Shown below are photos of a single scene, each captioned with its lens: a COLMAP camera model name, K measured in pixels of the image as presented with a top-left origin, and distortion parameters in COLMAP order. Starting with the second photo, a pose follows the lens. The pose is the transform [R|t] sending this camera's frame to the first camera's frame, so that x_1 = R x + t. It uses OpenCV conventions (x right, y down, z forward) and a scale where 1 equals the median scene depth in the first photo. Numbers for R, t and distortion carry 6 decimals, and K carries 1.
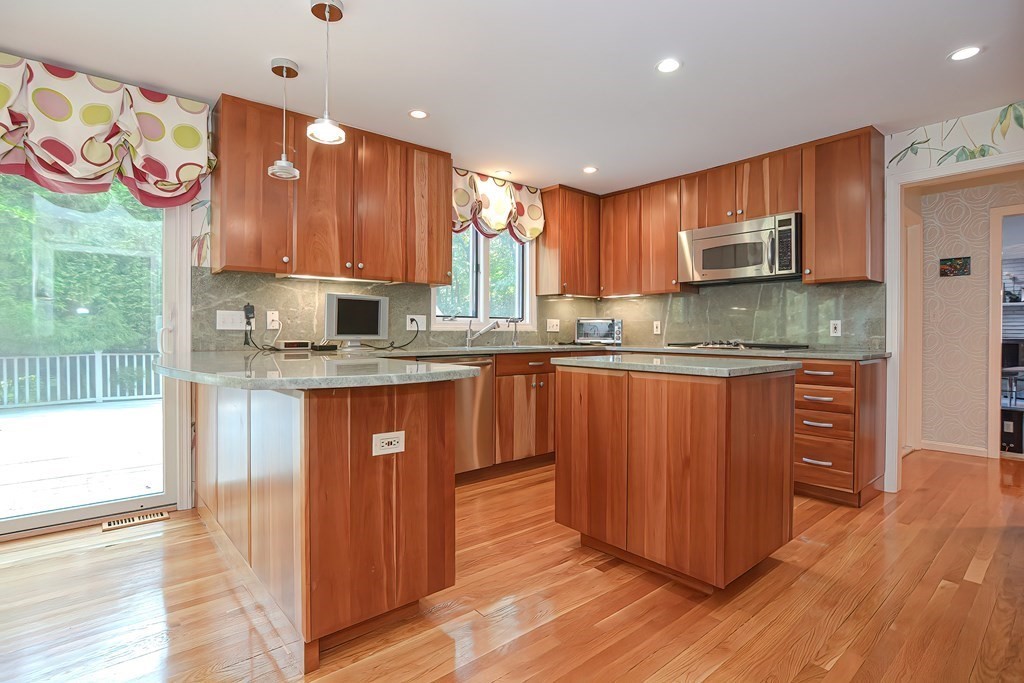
lens RADIAL K [[502.6, 0, 506.1], [0, 502.6, 334.3], [0, 0, 1]] dist [-0.017347, 0.000451]
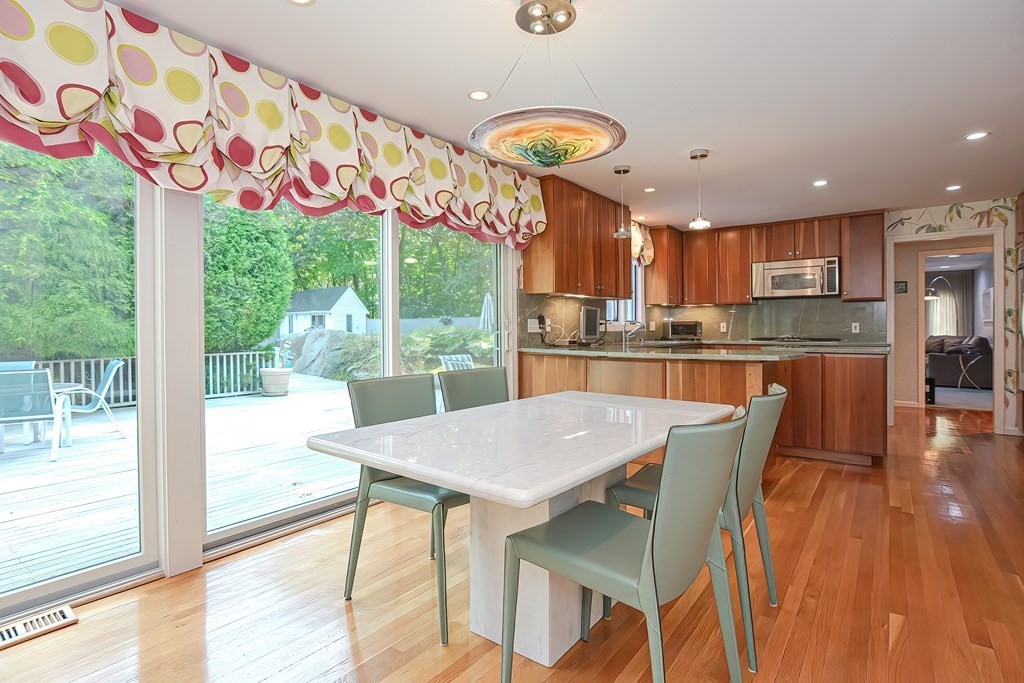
lens RADIAL K [[511.7, 0, 512.4], [0, 511.7, 327.1], [0, 0, 1]] dist [-0.019929, -0.000020]
pose [[0.974604, -0.007014, 0.223825, -0.791831], [0.008727, 0.999940, -0.006665, -0.012700], [-0.223765, 0.008449, 0.974606, -0.354648]]
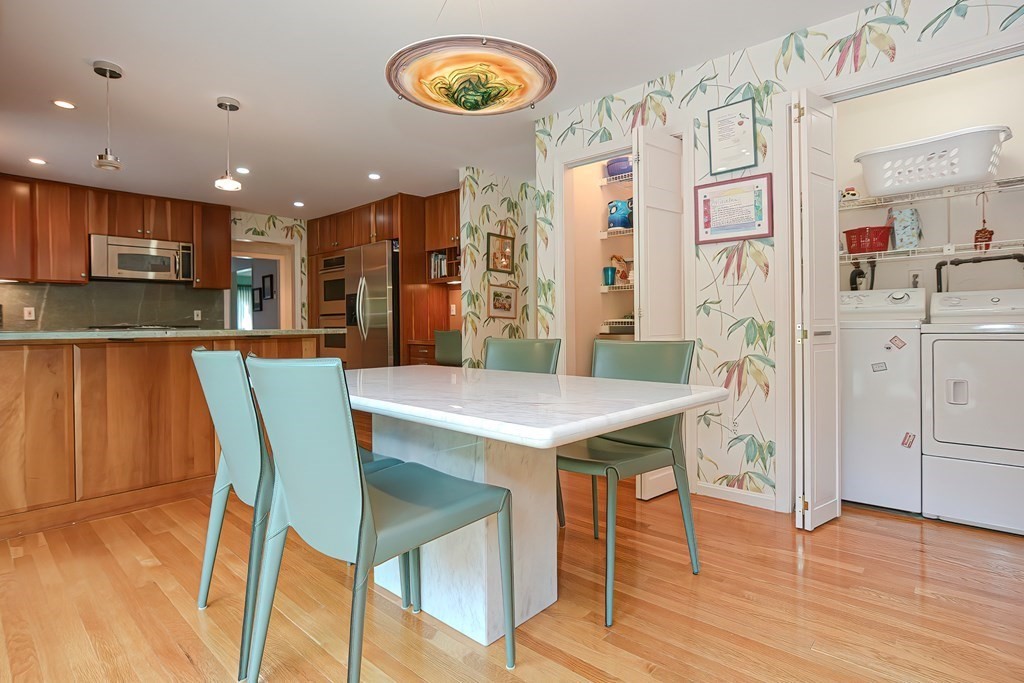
lens RADIAL K [[511.7, 0, 512.4], [0, 511.7, 327.1], [0, 0, 1]] dist [-0.019929, -0.000020]
pose [[-0.127127, -0.007478, 0.991858, -1.137146], [0.015065, 0.999842, 0.009469, 0.026374], [-0.991772, 0.016146, -0.126995, 0.178648]]
